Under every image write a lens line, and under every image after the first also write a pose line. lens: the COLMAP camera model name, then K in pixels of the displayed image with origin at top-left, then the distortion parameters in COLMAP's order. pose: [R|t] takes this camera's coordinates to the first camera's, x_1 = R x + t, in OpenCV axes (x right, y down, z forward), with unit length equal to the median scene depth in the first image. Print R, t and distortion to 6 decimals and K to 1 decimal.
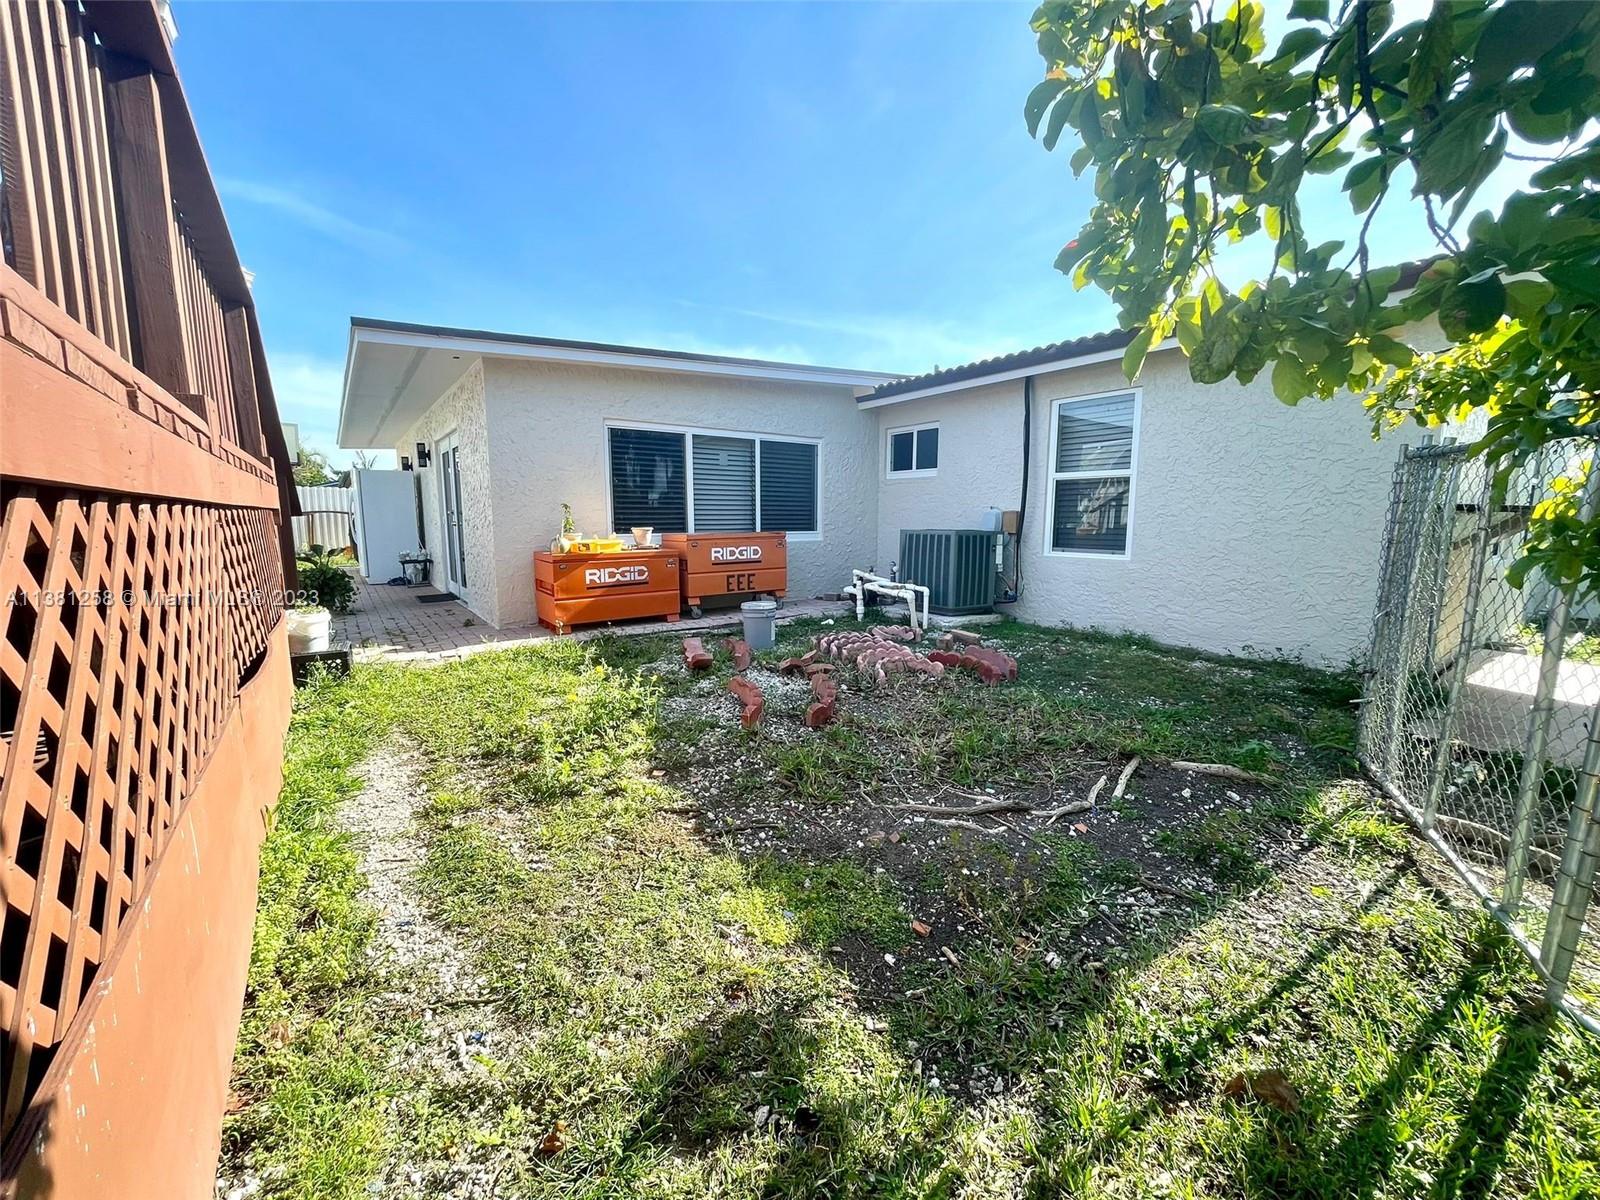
lens RADIAL K [[647.1, 0, 796.5], [0, 647.1, 601.9], [0, 0, 1]] dist [0.002901, -0.000767]
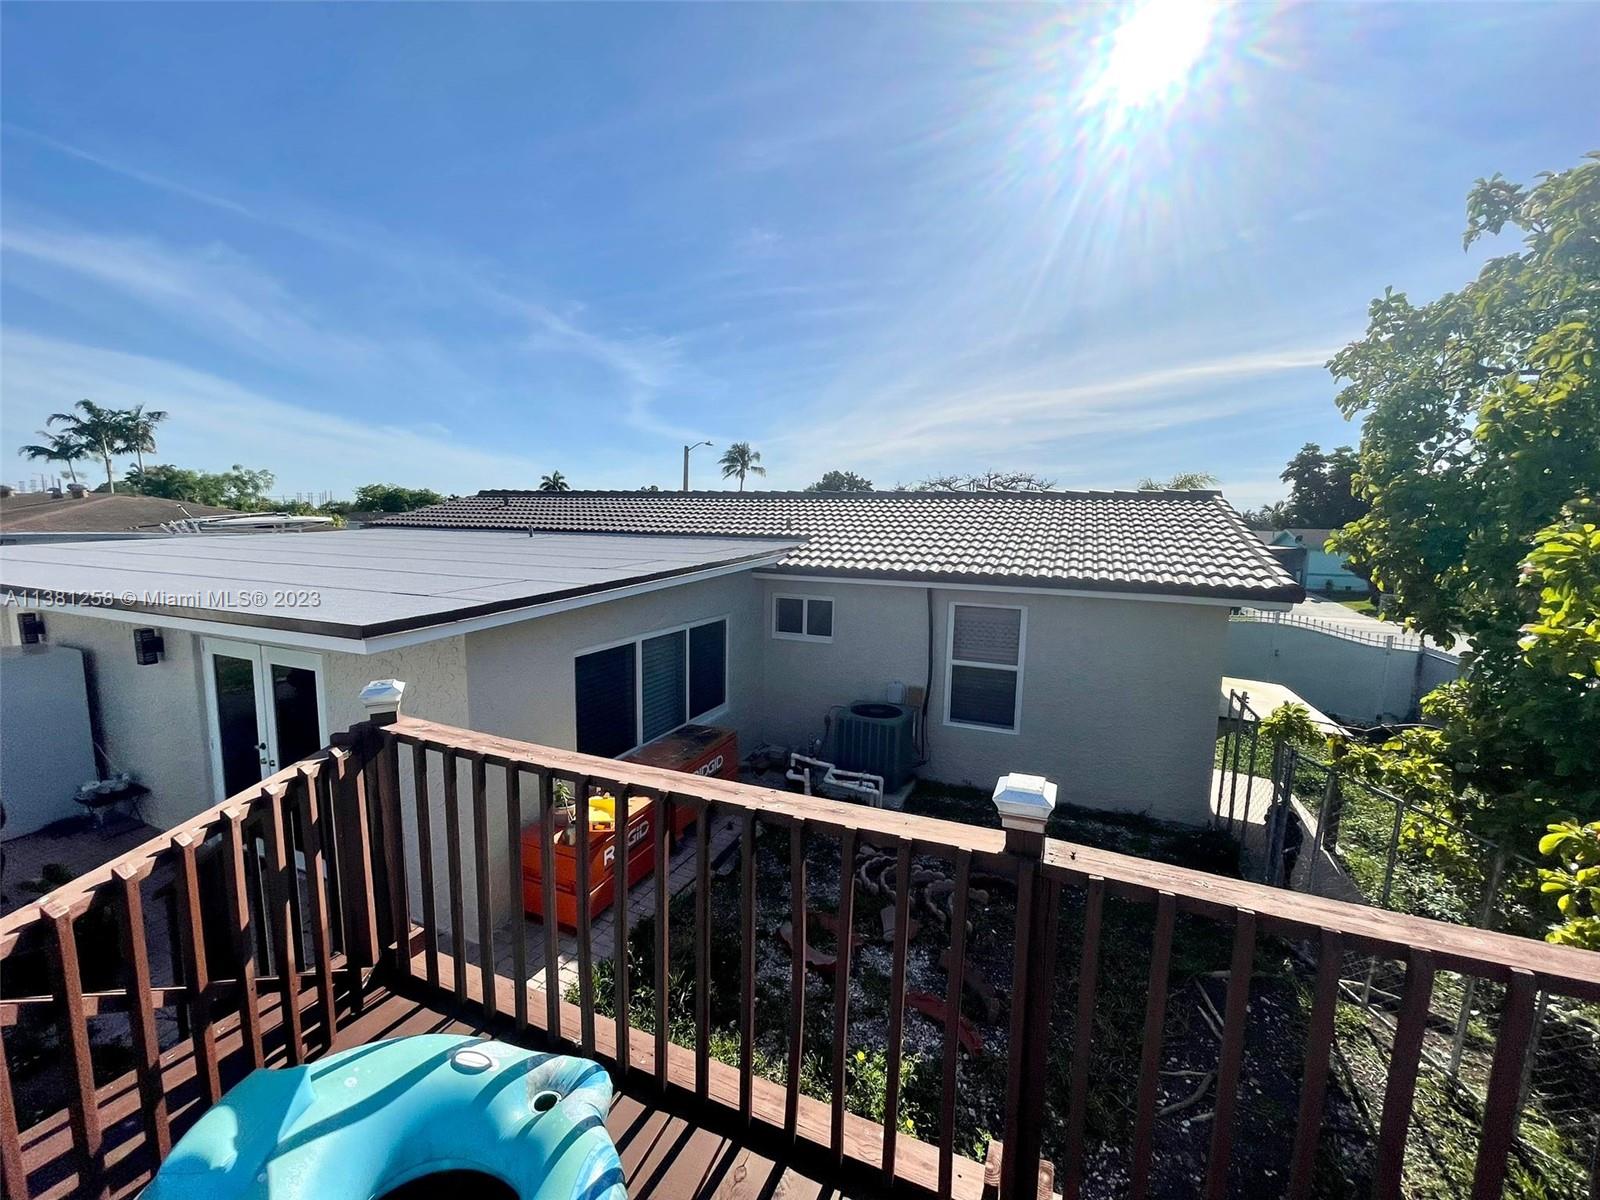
lens RADIAL K [[647.1, 0, 803.8], [0, 647.1, 603.0], [0, 0, 1]] dist [0.002901, -0.000767]
pose [[0.851577, -0.047083, 0.522111, -0.464003], [0.051028, 0.998674, 0.006832, -0.323120], [-0.521741, 0.020824, 0.852850, 0.103067]]
